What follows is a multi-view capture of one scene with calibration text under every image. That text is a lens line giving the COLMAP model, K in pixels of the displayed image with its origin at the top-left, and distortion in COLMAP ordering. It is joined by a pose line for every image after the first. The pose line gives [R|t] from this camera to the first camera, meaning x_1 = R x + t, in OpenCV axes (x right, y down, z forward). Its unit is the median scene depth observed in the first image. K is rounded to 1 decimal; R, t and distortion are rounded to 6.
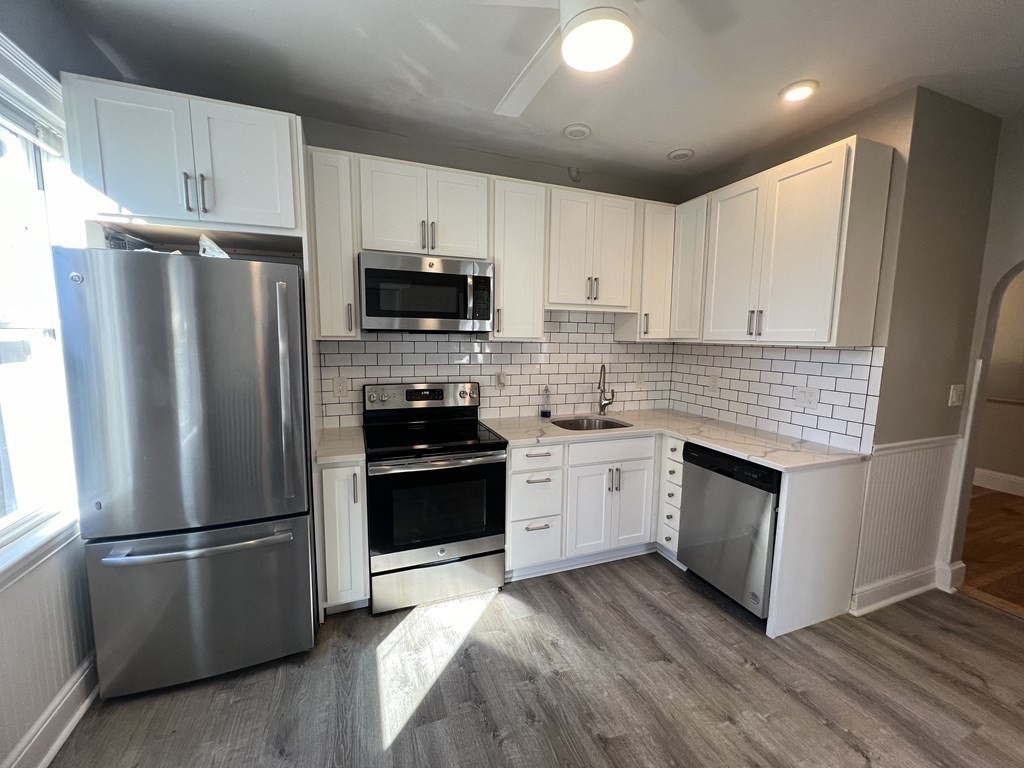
lens RADIAL K [[411.3, 0, 512.0], [0, 411.3, 384.0], [0, 0, 1]] dist [0.000236, 0.000222]
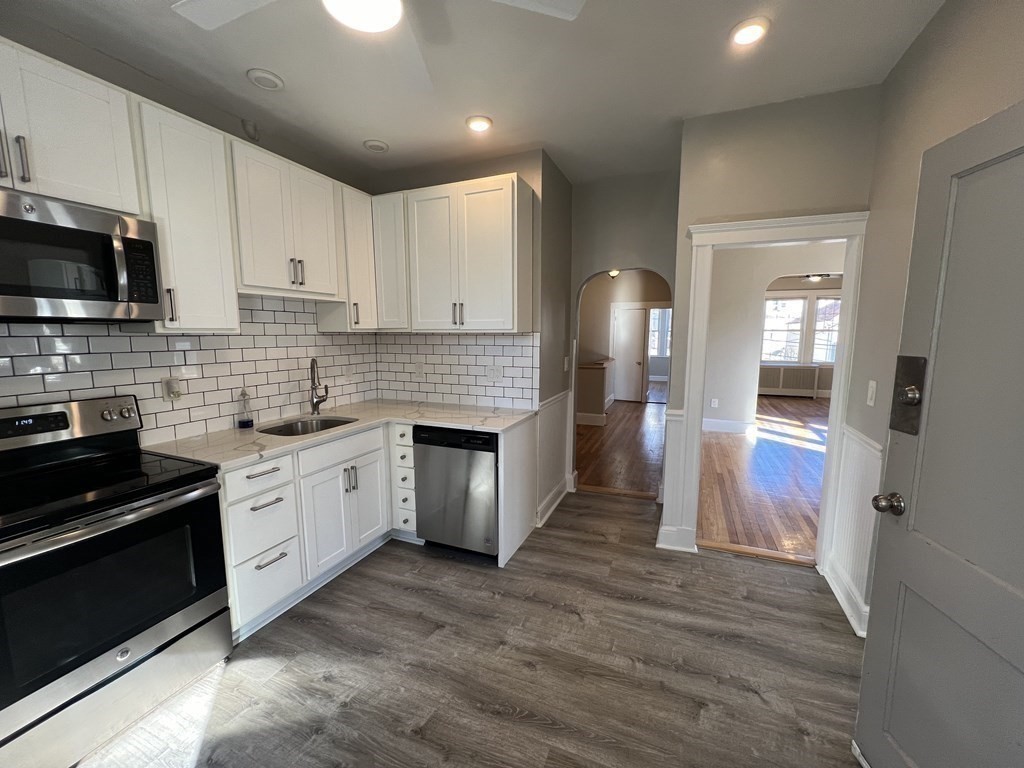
lens RADIAL K [[411.3, 0, 512.0], [0, 411.3, 384.0], [0, 0, 1]] dist [0.000236, 0.000222]
pose [[0.696018, -0.104880, 0.710323, -0.152280], [0.093882, 0.994075, 0.054786, -0.000088], [-0.711861, 0.028554, 0.701740, 0.077201]]
